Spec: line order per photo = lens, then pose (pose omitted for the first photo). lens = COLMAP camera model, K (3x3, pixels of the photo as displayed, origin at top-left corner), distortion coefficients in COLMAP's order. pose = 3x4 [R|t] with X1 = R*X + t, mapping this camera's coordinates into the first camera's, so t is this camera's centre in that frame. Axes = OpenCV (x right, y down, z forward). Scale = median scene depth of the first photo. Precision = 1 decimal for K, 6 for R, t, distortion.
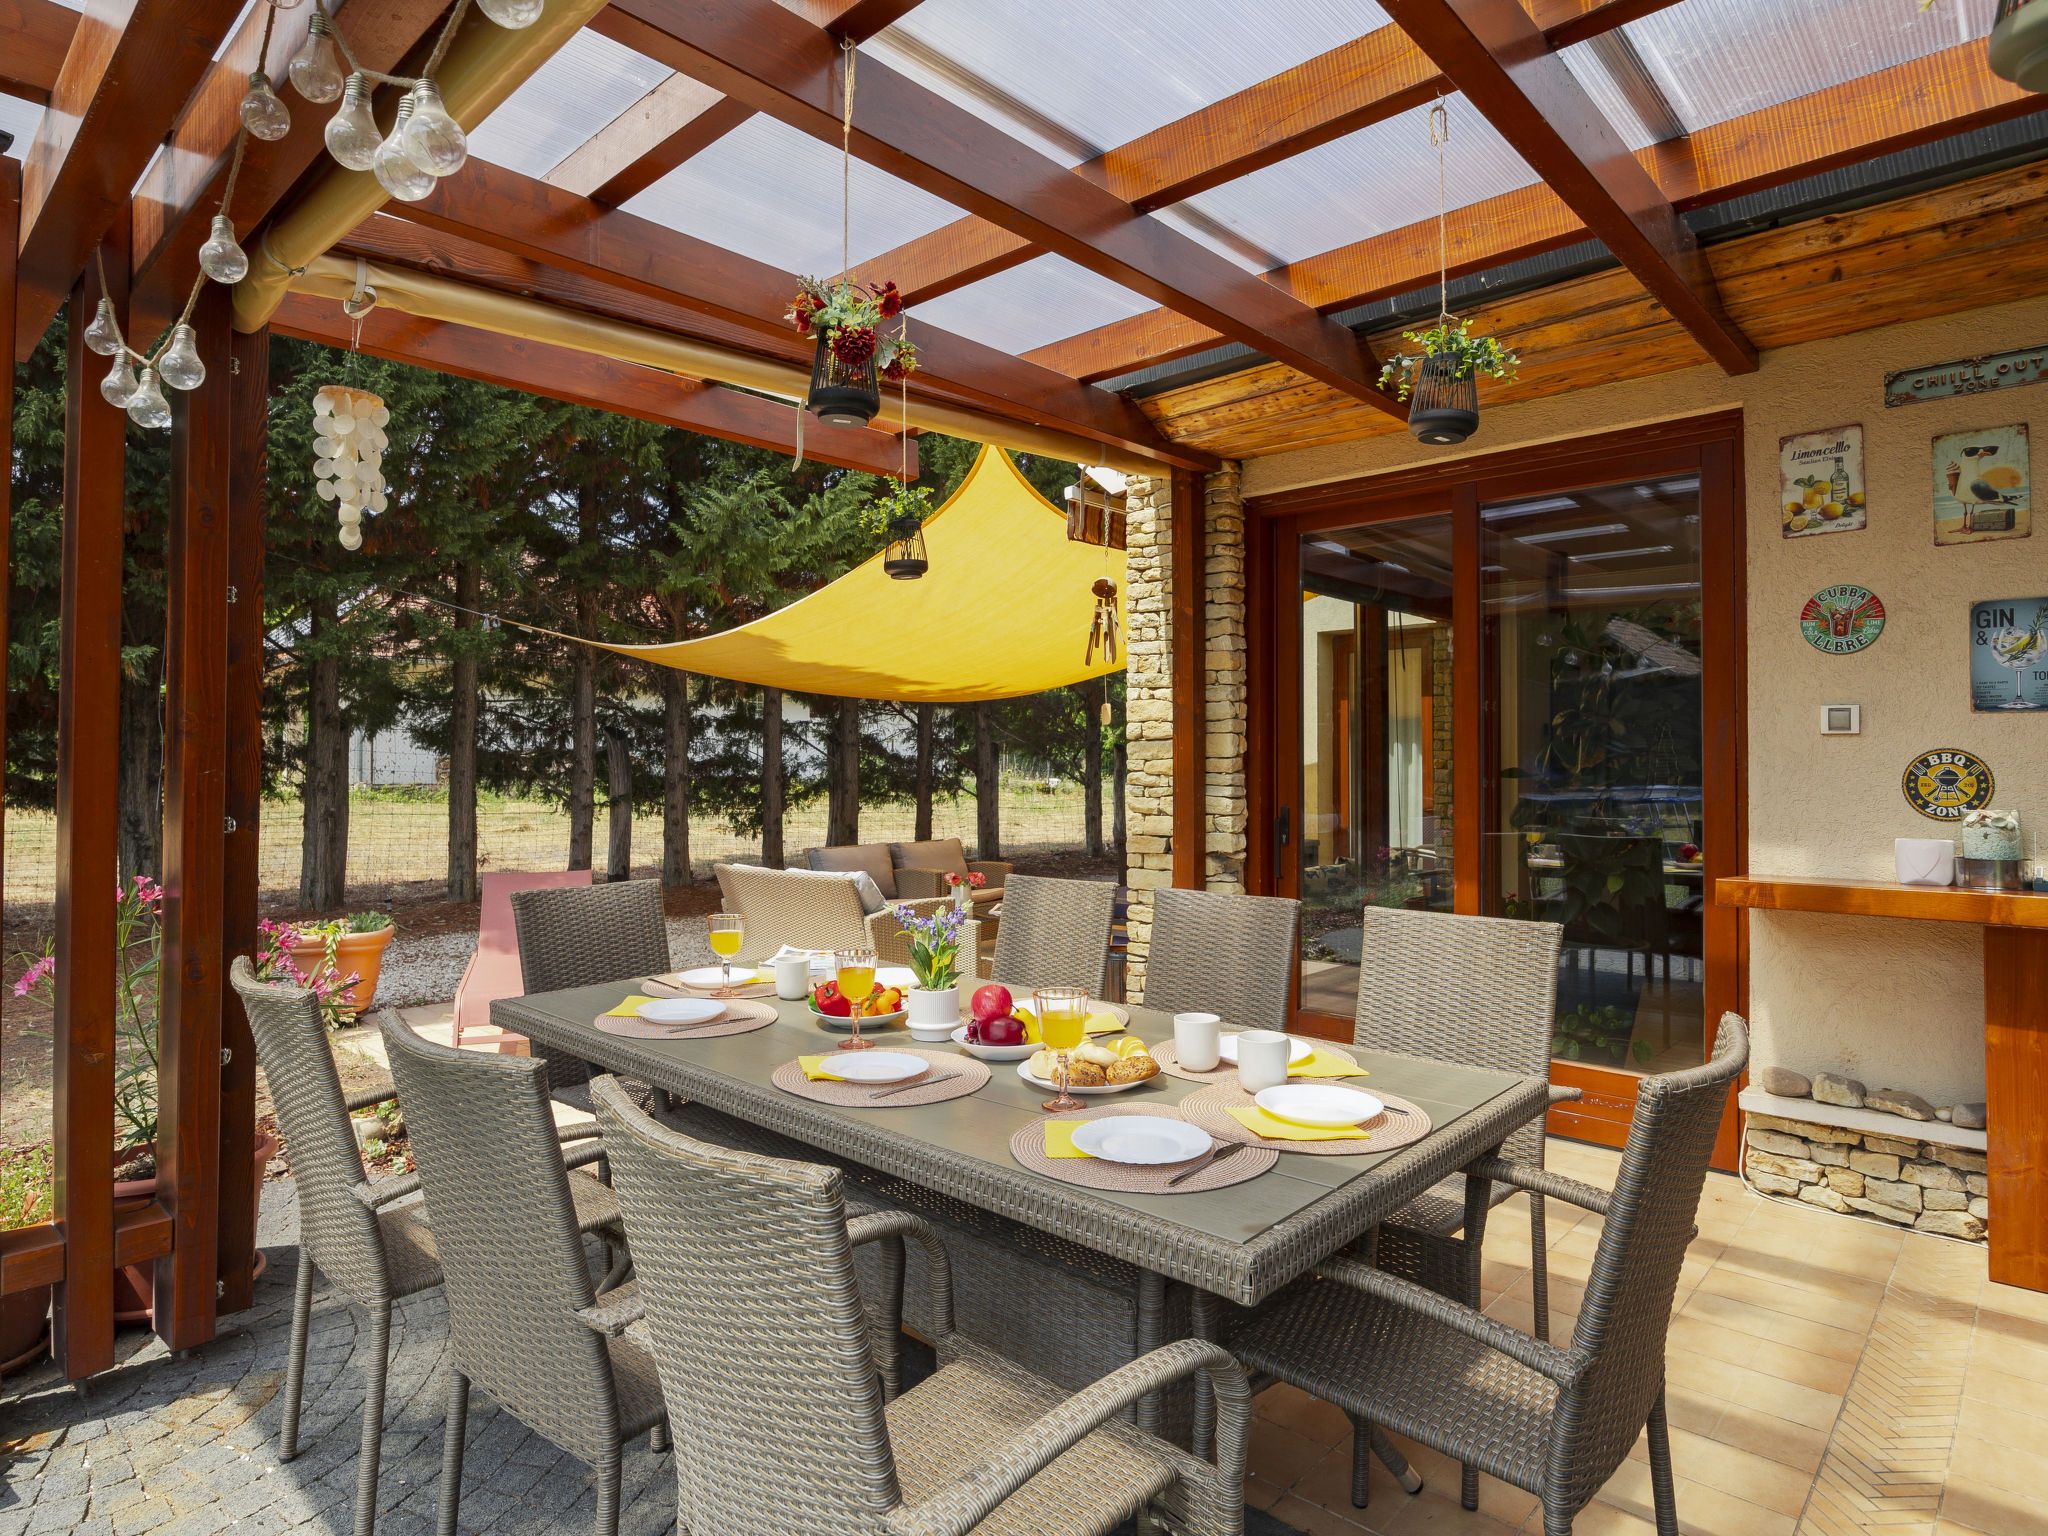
lens RADIAL K [[1133.4, 0, 1009.9], [0, 1133.4, 740.5], [0, 0, 1]] dist [-0.010885, -0.000275]
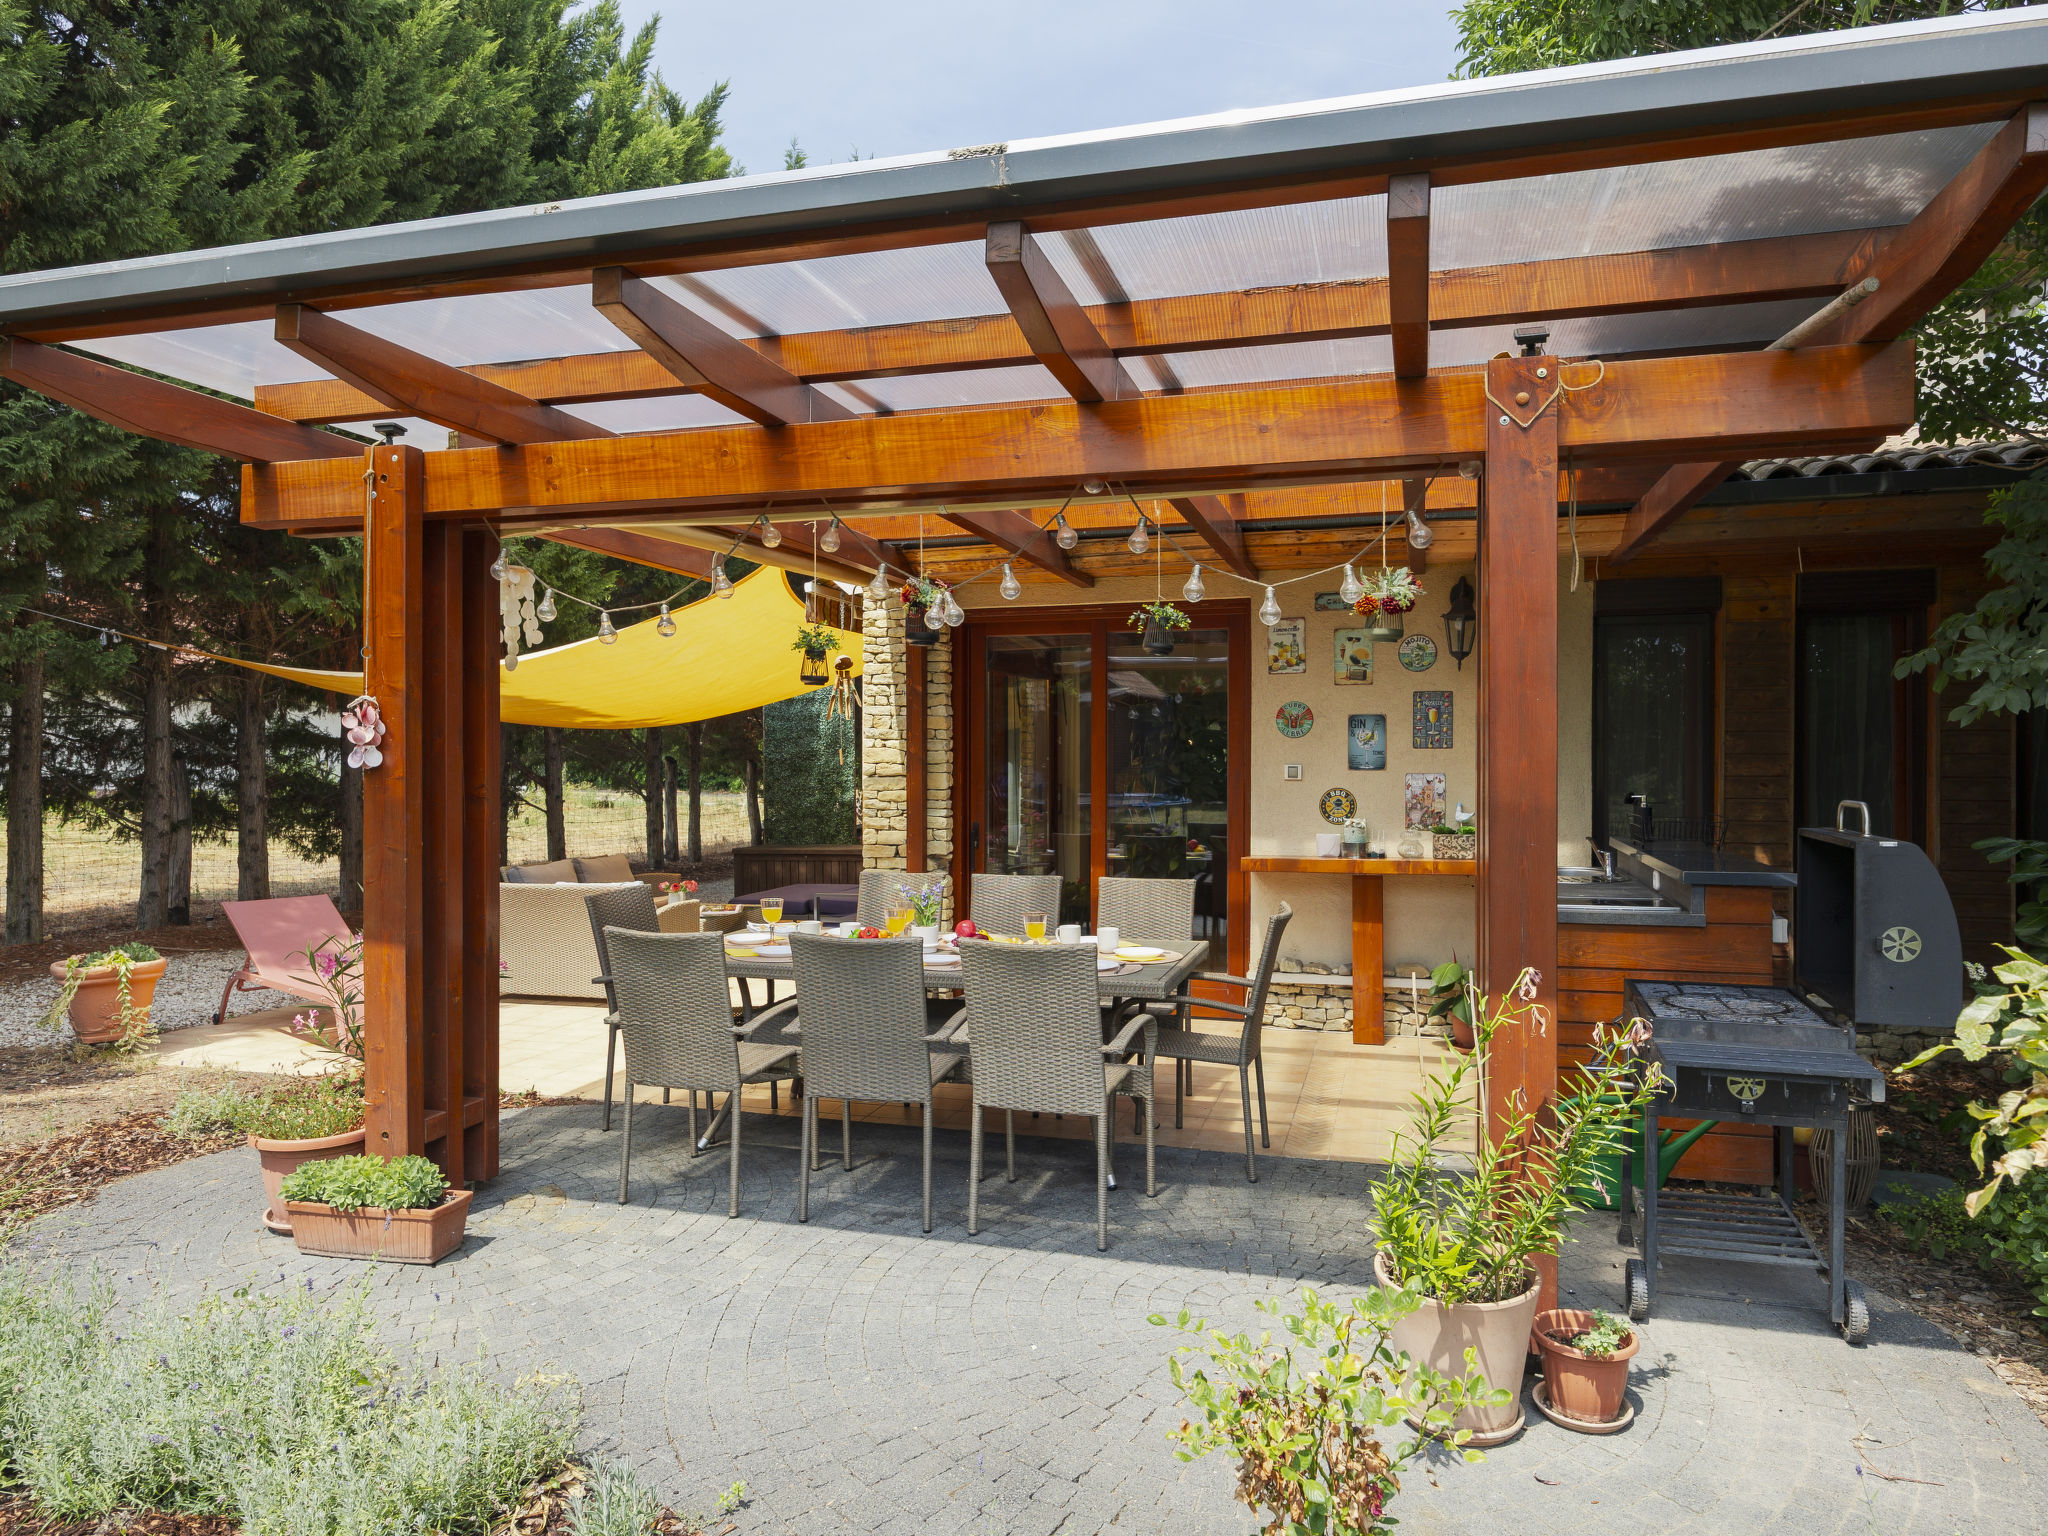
lens RADIAL K [[1254.2, 0, 1024.0], [0, 1254.2, 768.0], [0, 0, 1]] dist [0.004417, 0.000028]
pose [[0.893575, -0.005656, 0.448878, -0.613933], [-0.006059, 0.999678, 0.024657, -0.074271], [-0.448873, -0.024753, 0.893253, -0.681571]]
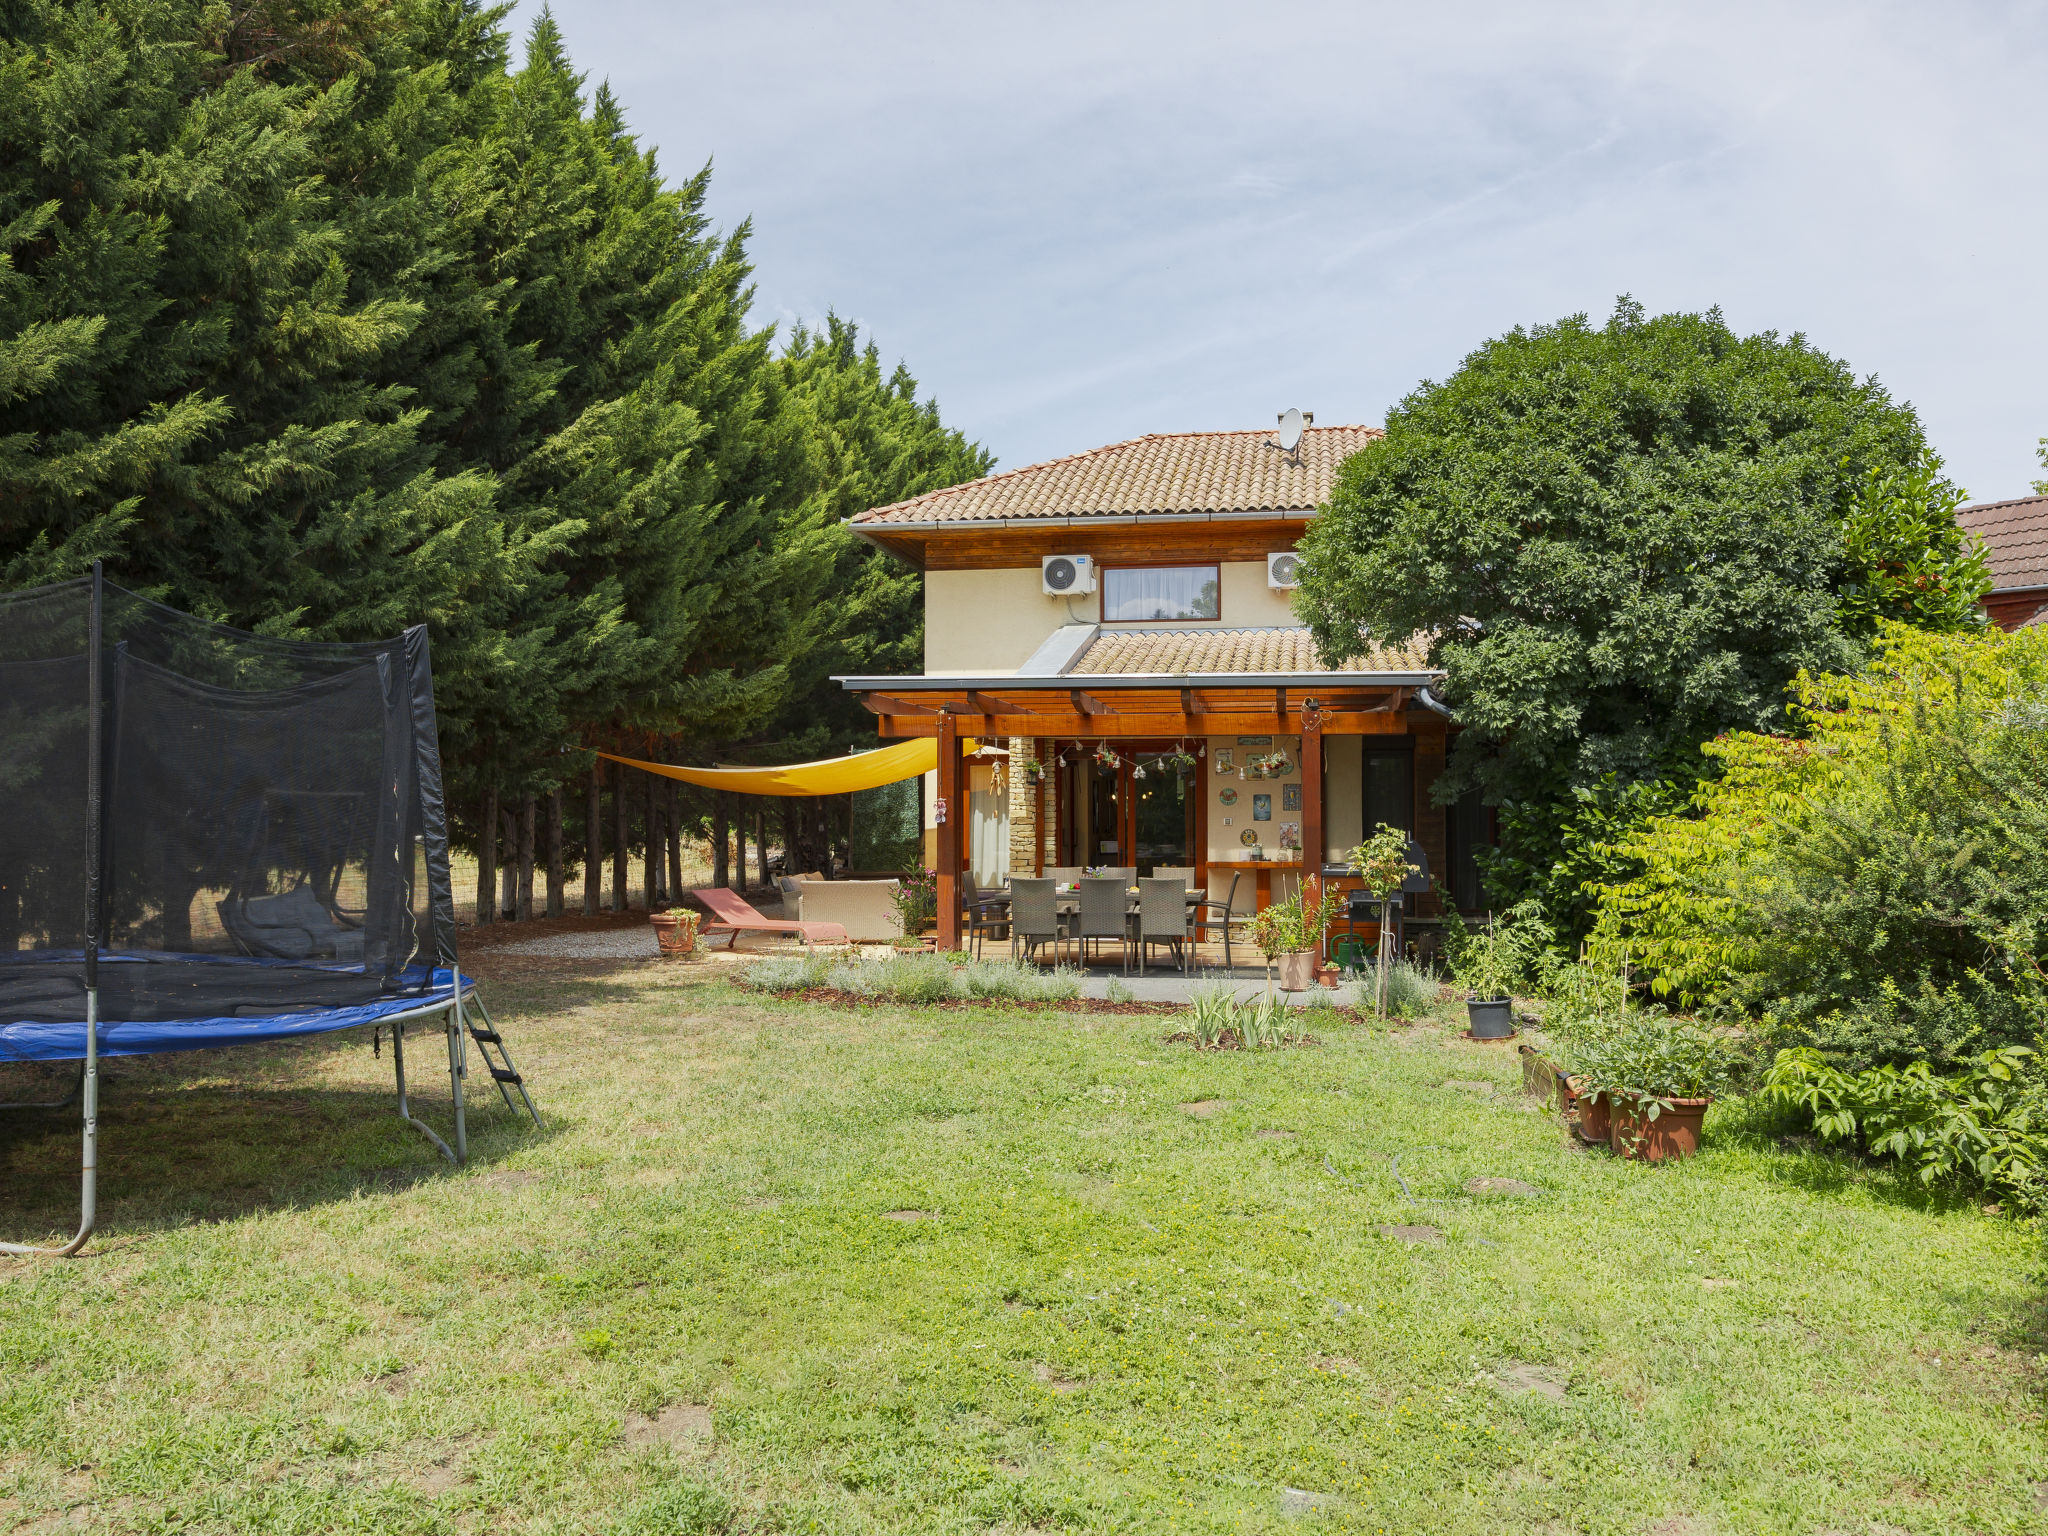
lens RADIAL K [[1348.0, 0, 1016.9], [0, 1348.0, 730.9], [0, 0, 1]] dist [-0.109007, 0.000084]
pose [[0.842021, 0.023746, 0.538922, -2.436316], [-0.005267, 0.999345, -0.035804, -0.163921], [-0.539419, 0.027309, 0.841594, -2.580425]]
